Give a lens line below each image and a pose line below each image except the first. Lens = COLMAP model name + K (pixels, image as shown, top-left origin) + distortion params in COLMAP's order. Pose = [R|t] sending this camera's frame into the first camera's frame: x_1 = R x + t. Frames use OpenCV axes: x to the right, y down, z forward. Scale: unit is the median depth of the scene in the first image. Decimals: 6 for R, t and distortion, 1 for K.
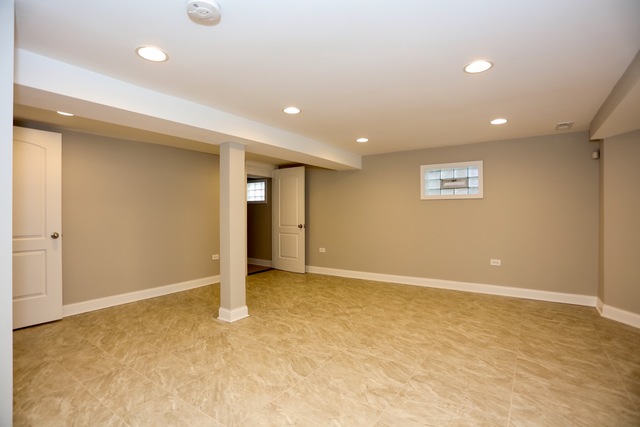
lens RADIAL K [[317.2, 0, 321.7], [0, 317.2, 213.1], [0, 0, 1]] dist [-0.063897, 0.031484]
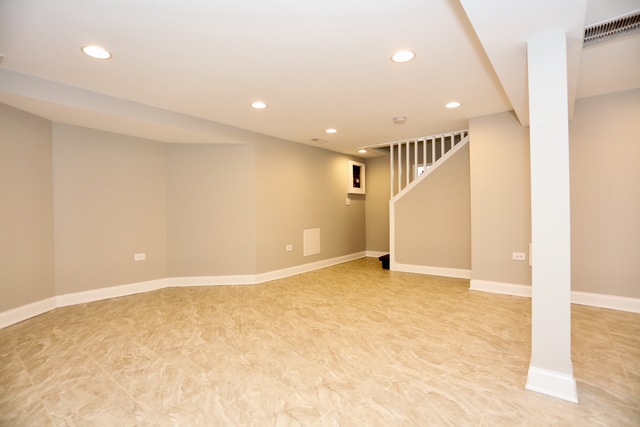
lens RADIAL K [[317.2, 0, 321.7], [0, 317.2, 213.1], [0, 0, 1]] dist [-0.063897, 0.031484]
pose [[-0.998028, 0.014372, 0.061107, 0.069100], [0.014407, 0.999896, 0.000141, 0.063212], [-0.061098, 0.001021, -0.998131, 1.926714]]
